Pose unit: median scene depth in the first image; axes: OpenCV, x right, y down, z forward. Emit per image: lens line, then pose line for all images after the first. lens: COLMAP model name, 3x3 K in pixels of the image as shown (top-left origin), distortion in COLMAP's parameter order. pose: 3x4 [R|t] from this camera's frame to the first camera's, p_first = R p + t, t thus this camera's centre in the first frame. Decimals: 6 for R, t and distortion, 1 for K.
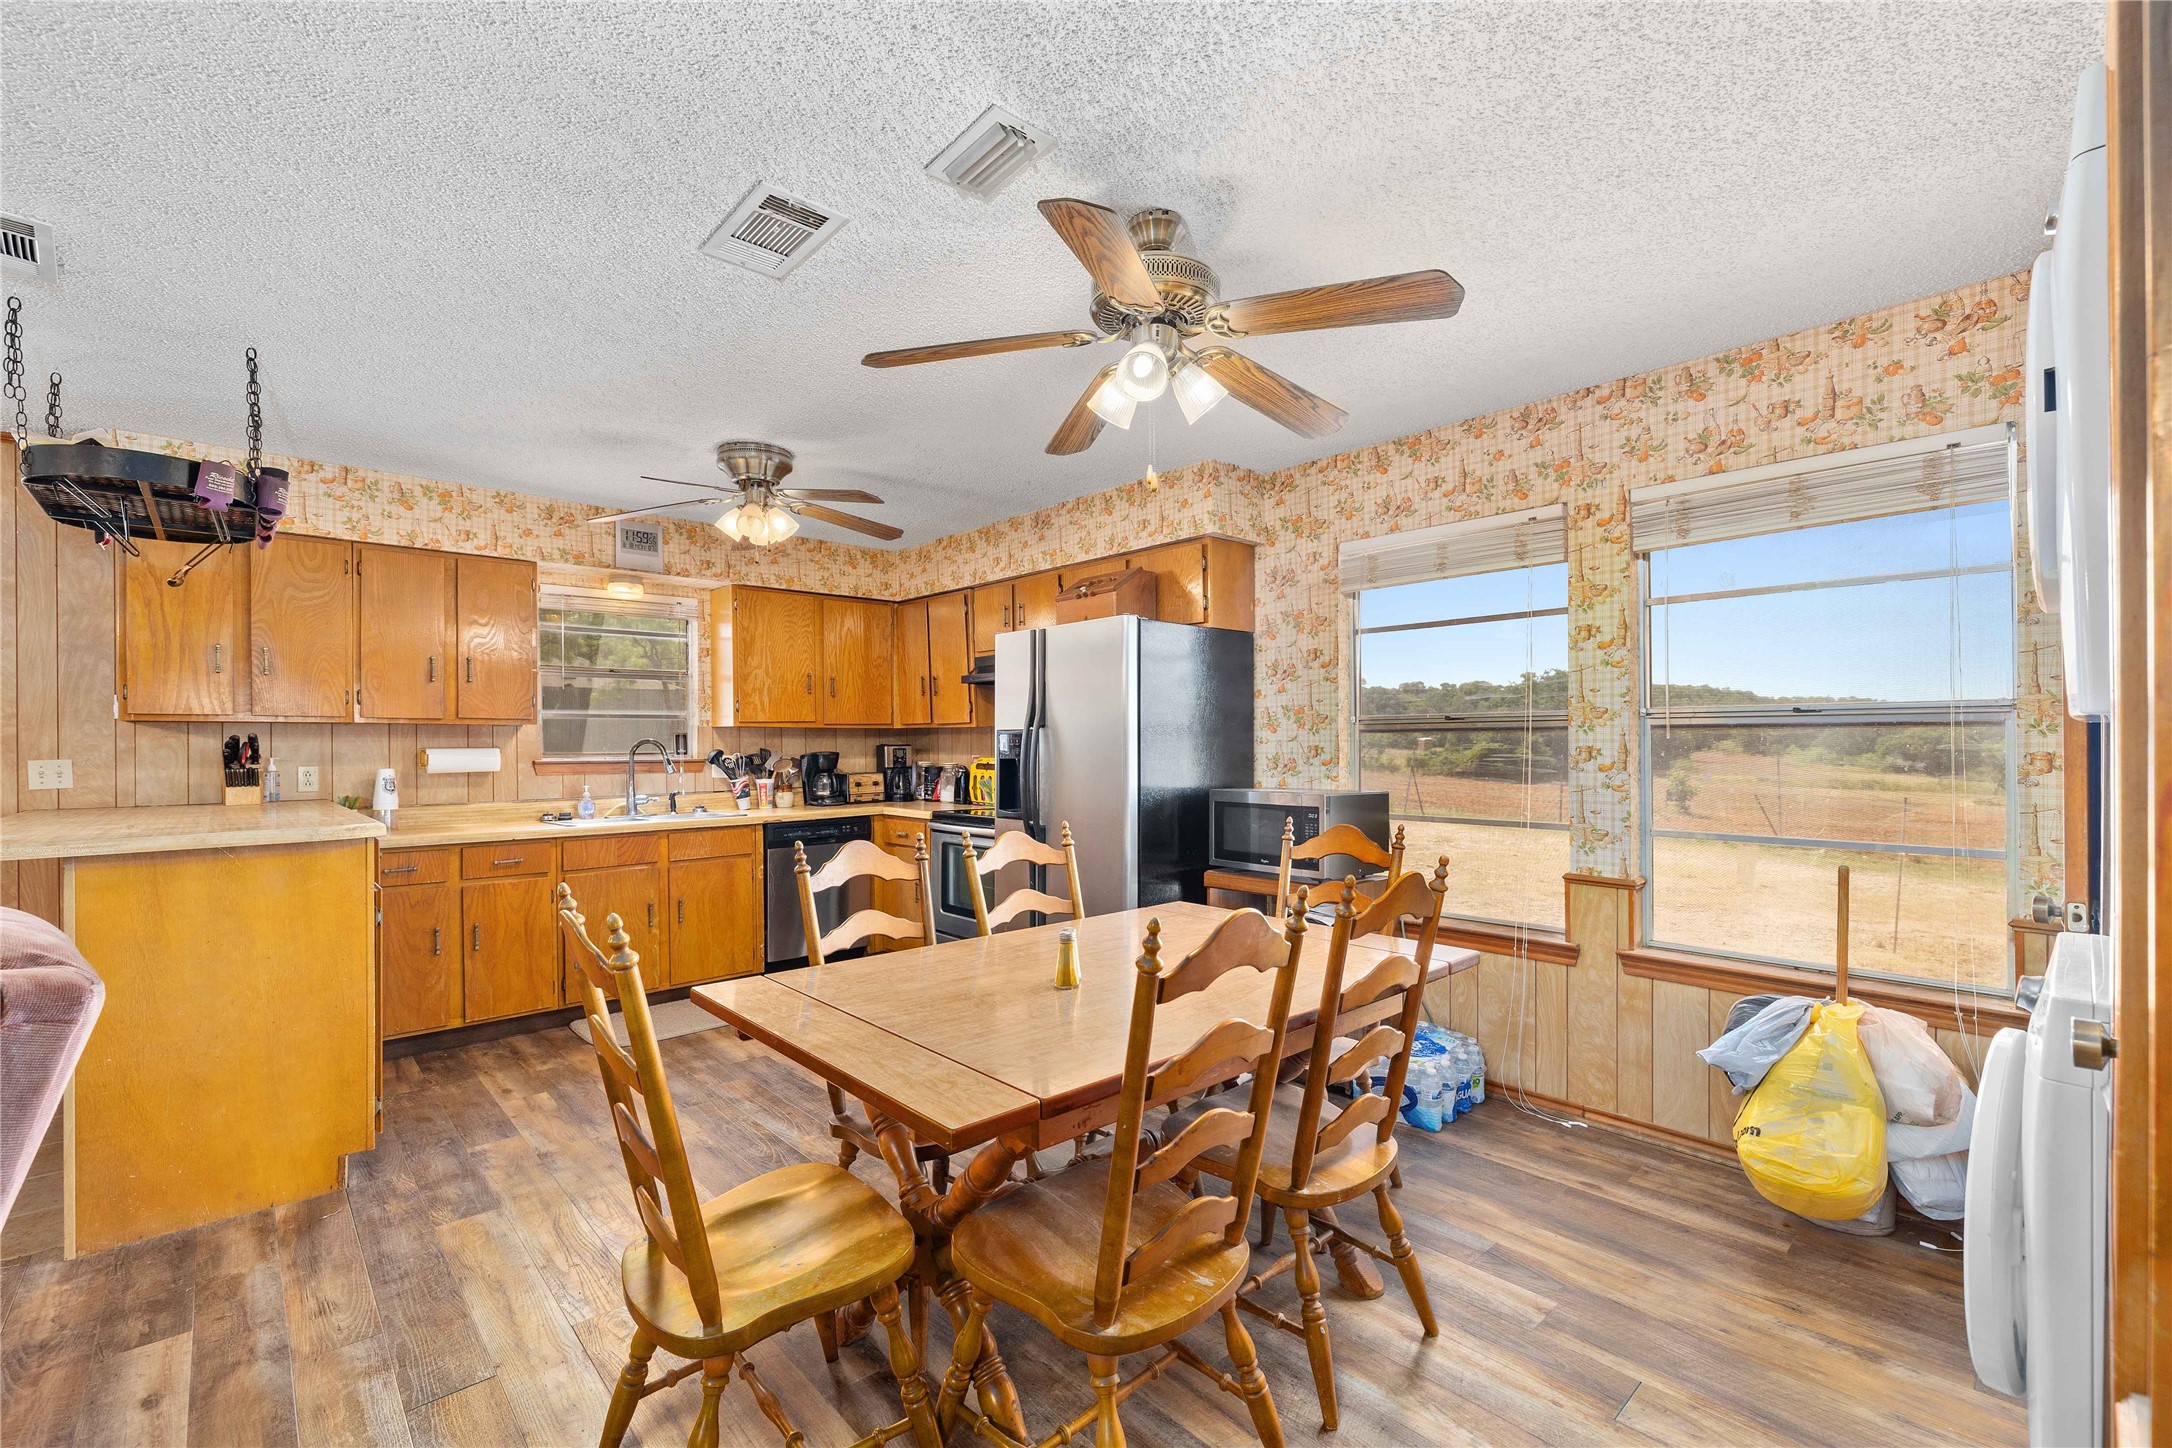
lens RADIAL K [[920.2, 0, 1075.7], [0, 920.2, 733.7], [0, 0, 1]] dist [-0.000206, 0.000045]
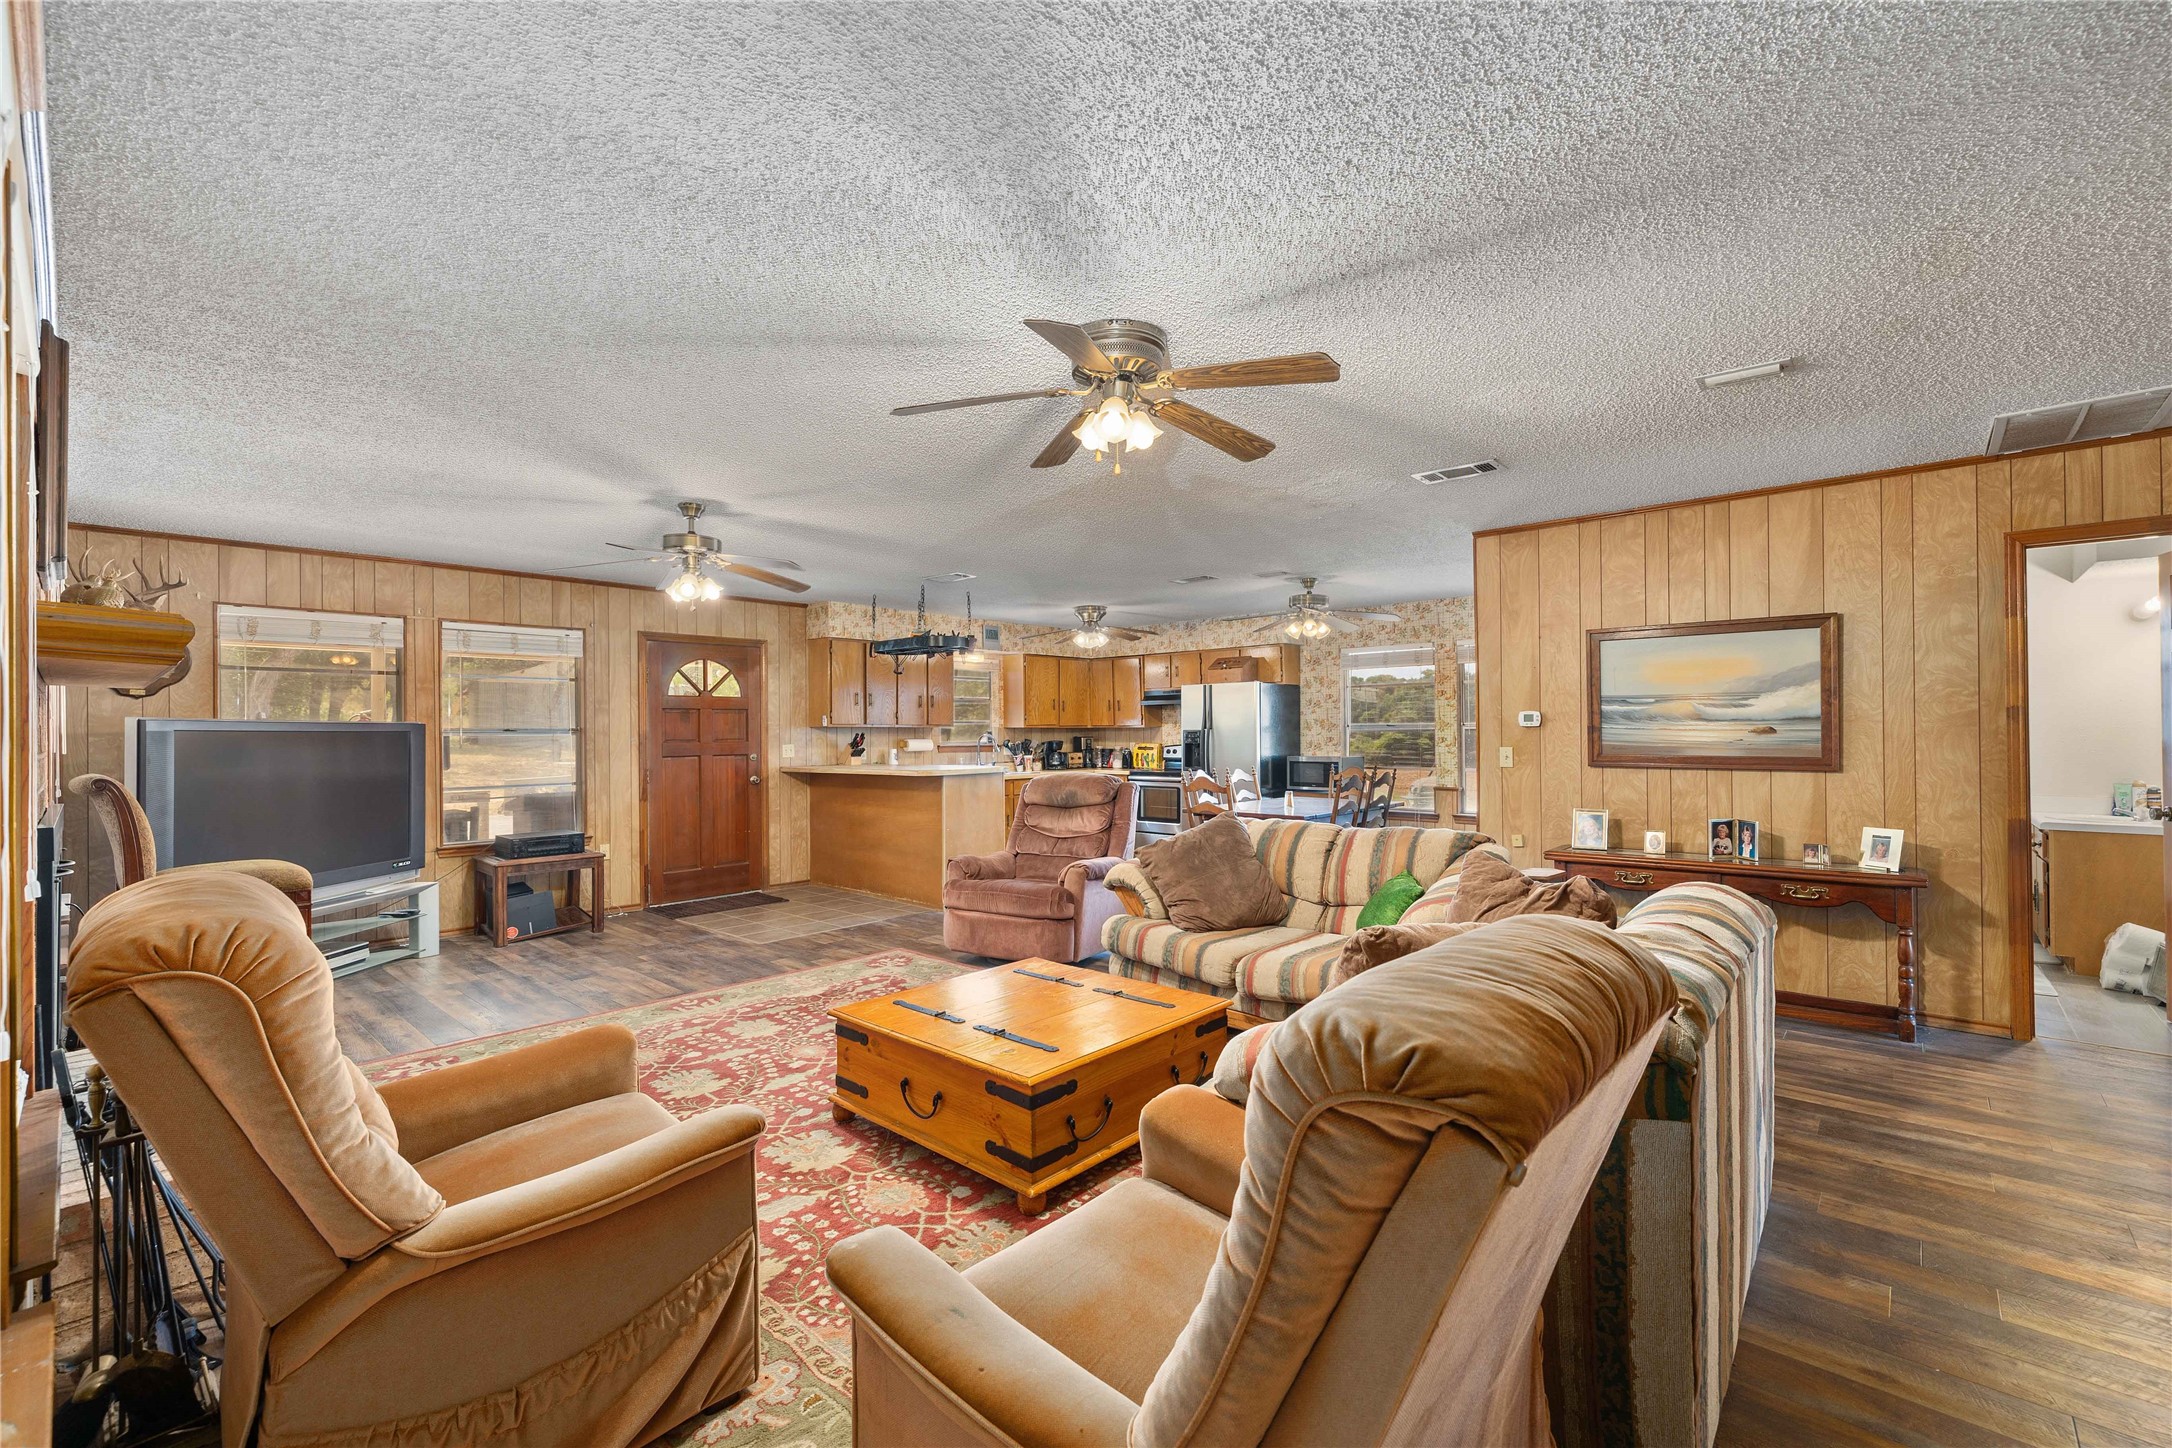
lens RADIAL K [[920.2, 0, 1074.1], [0, 920.2, 727.8], [0, 0, 1]] dist [-0.000206, 0.000045]
pose [[0.995750, -0.001046, 0.092092, -0.559395], [0.000829, 0.999997, 0.002390, -0.014664], [-0.092094, -0.002304, 0.995748, -1.166403]]
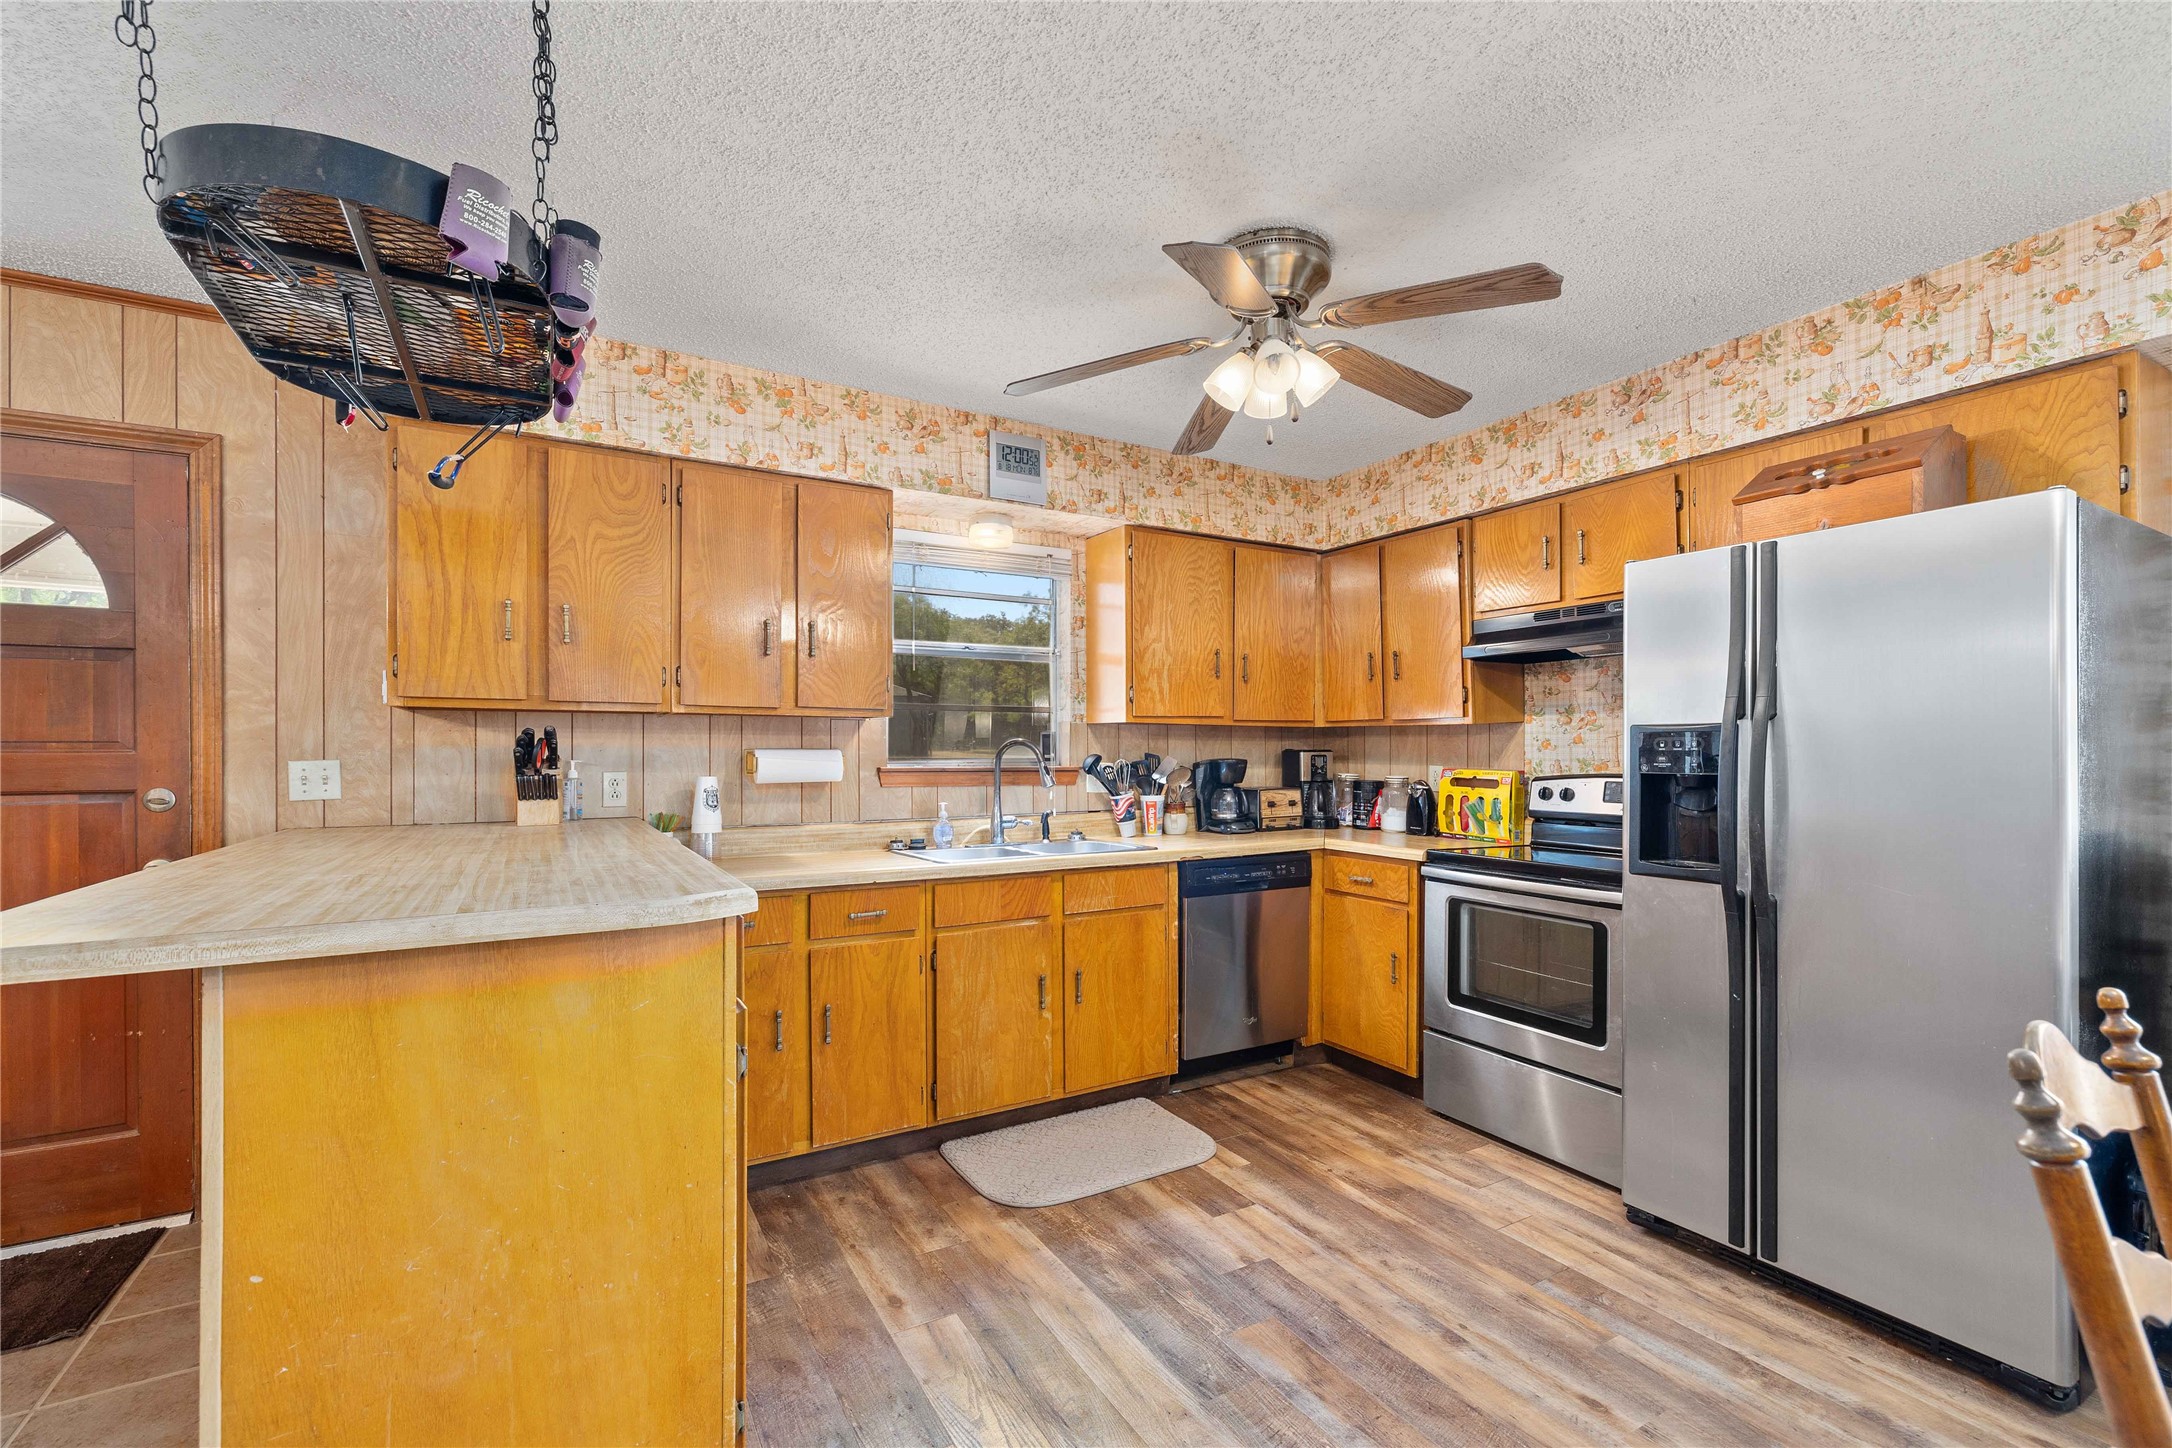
lens RADIAL K [[920.2, 0, 1081.9], [0, 920.2, 741.7], [0, 0, 1]] dist [-0.000206, 0.000045]
pose [[0.976937, 0.006414, -0.213433, -0.316647], [-0.005984, 0.999979, 0.002661, 0.007040], [0.213445, -0.001322, 0.976954, 0.365026]]
